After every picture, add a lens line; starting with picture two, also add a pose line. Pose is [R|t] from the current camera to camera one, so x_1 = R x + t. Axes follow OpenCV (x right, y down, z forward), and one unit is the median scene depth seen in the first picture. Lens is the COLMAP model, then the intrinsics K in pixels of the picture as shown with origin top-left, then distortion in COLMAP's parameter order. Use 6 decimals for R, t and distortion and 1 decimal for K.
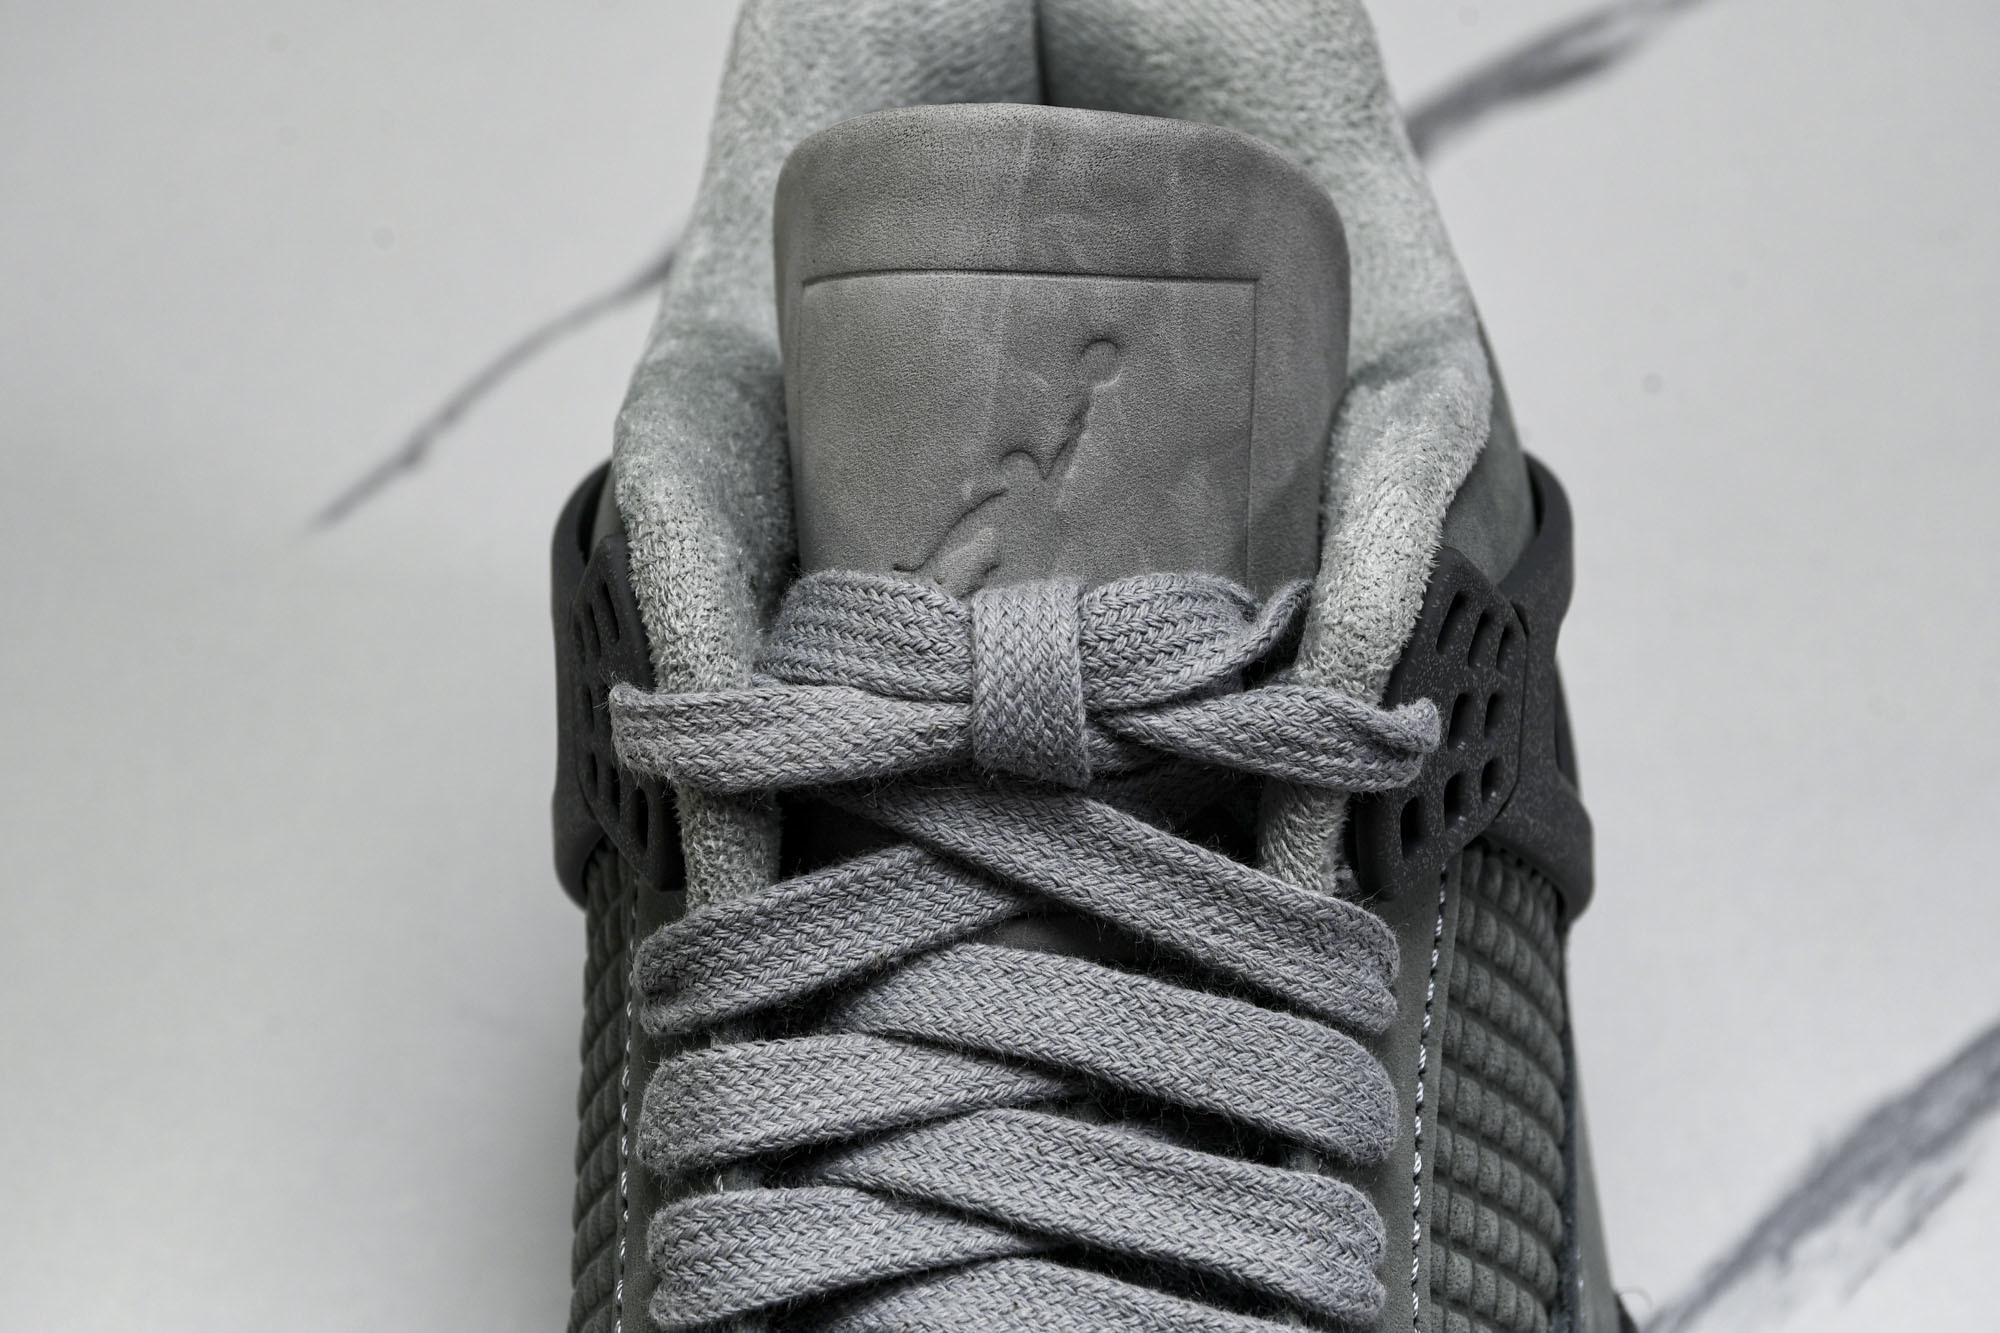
lens RADIAL K [[5736.8, 0, 1000.0], [0, 5736.8, 666.5], [0, 0, 1]] dist [0.690829, 0.071714]
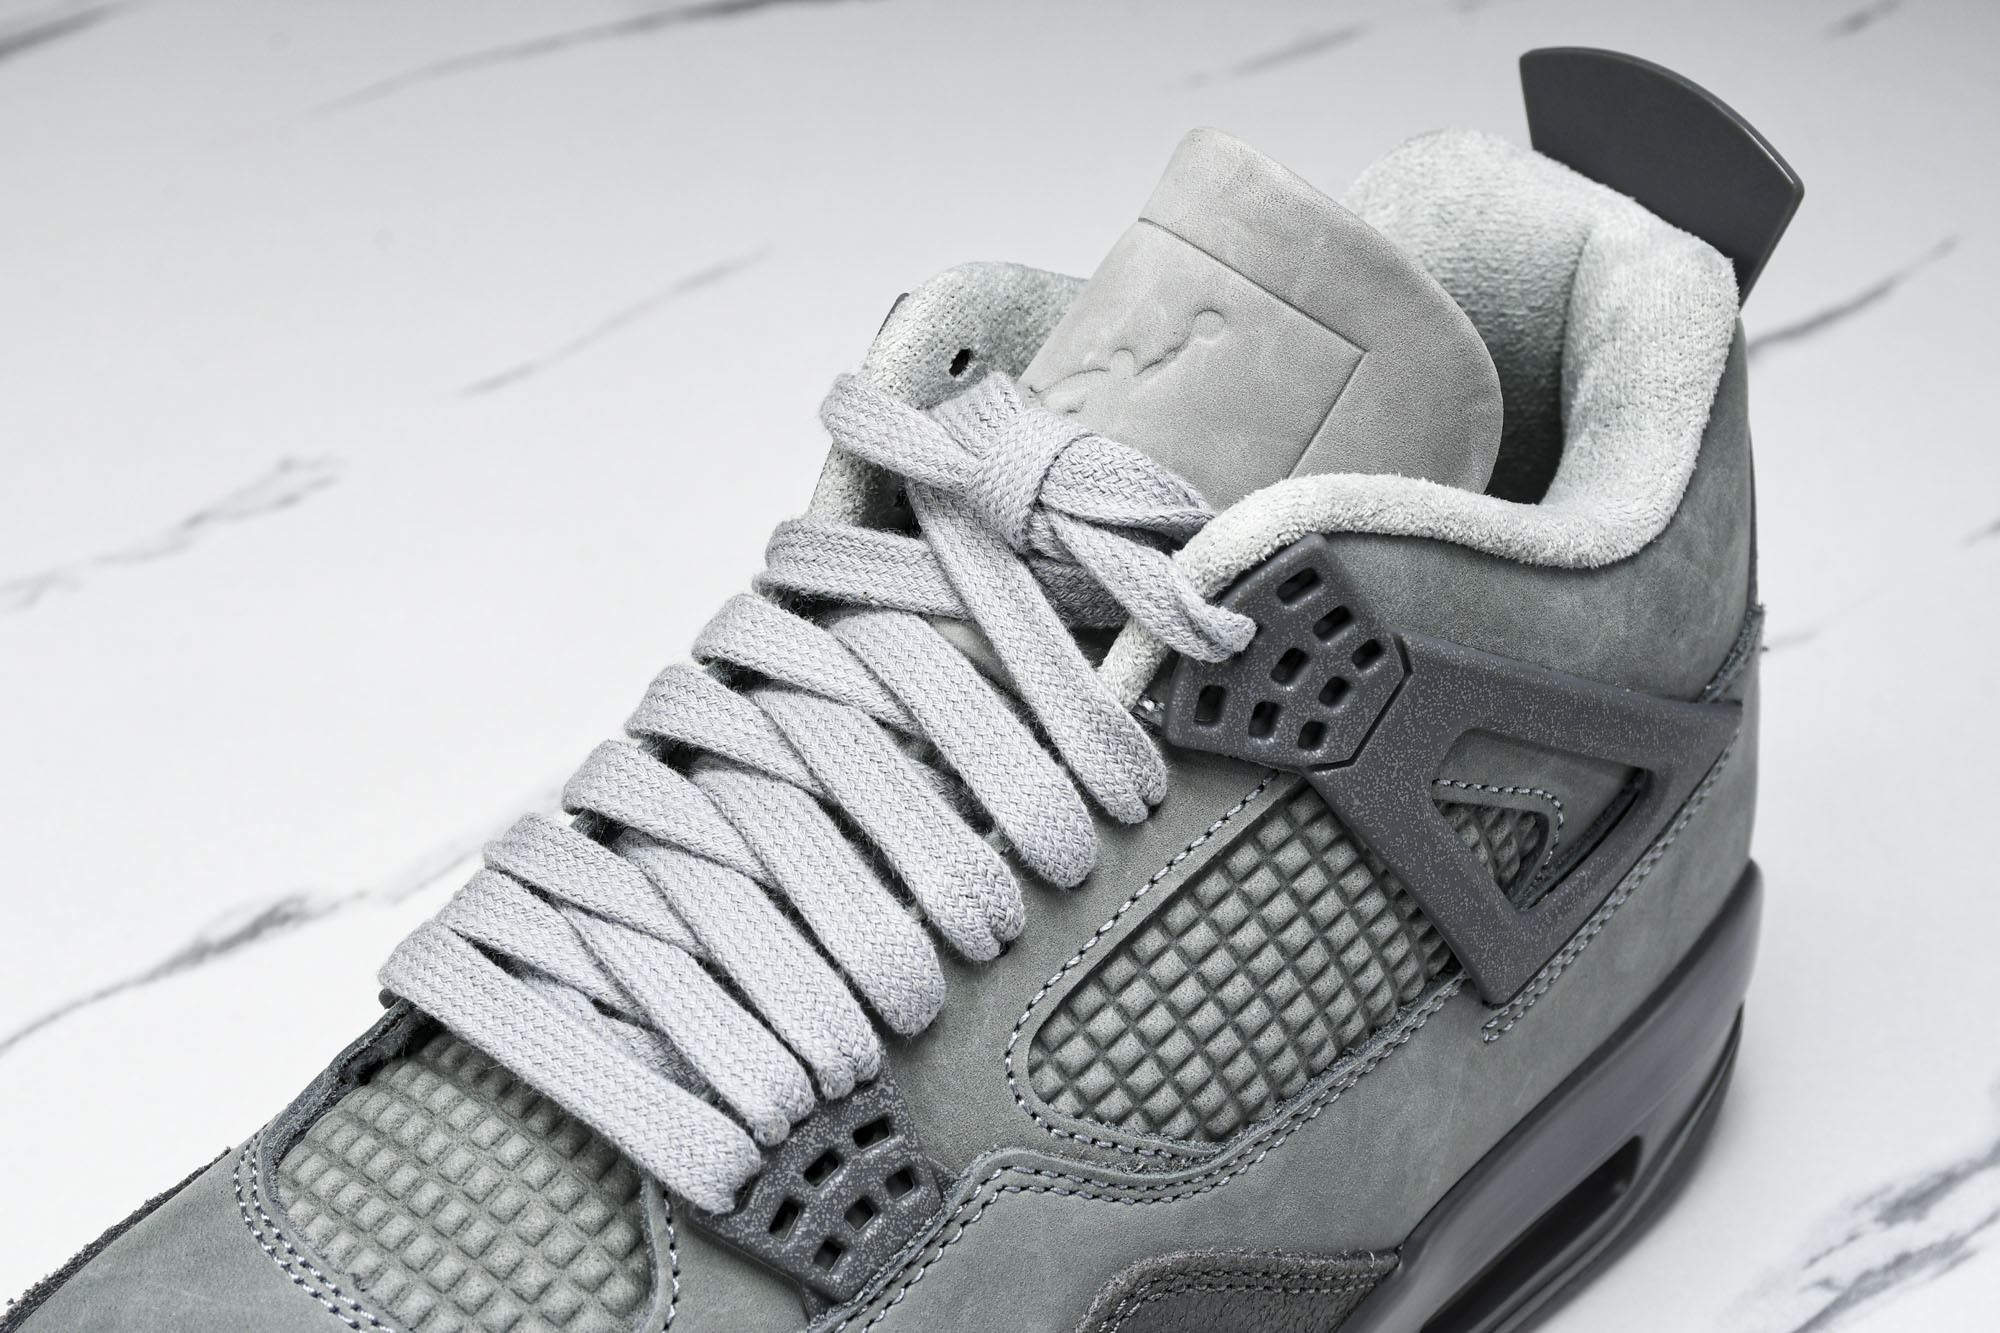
lens RADIAL K [[5736.8, 0, 1000.0], [0, 5736.8, 666.5], [0, 0, 1]] dist [0.690829, 0.071714]
pose [[0.650337, 0.391418, -0.651040, 0.962870], [-0.537031, 0.843043, -0.029596, 0.090680], [0.537270, 0.368876, 0.758466, -0.092357]]
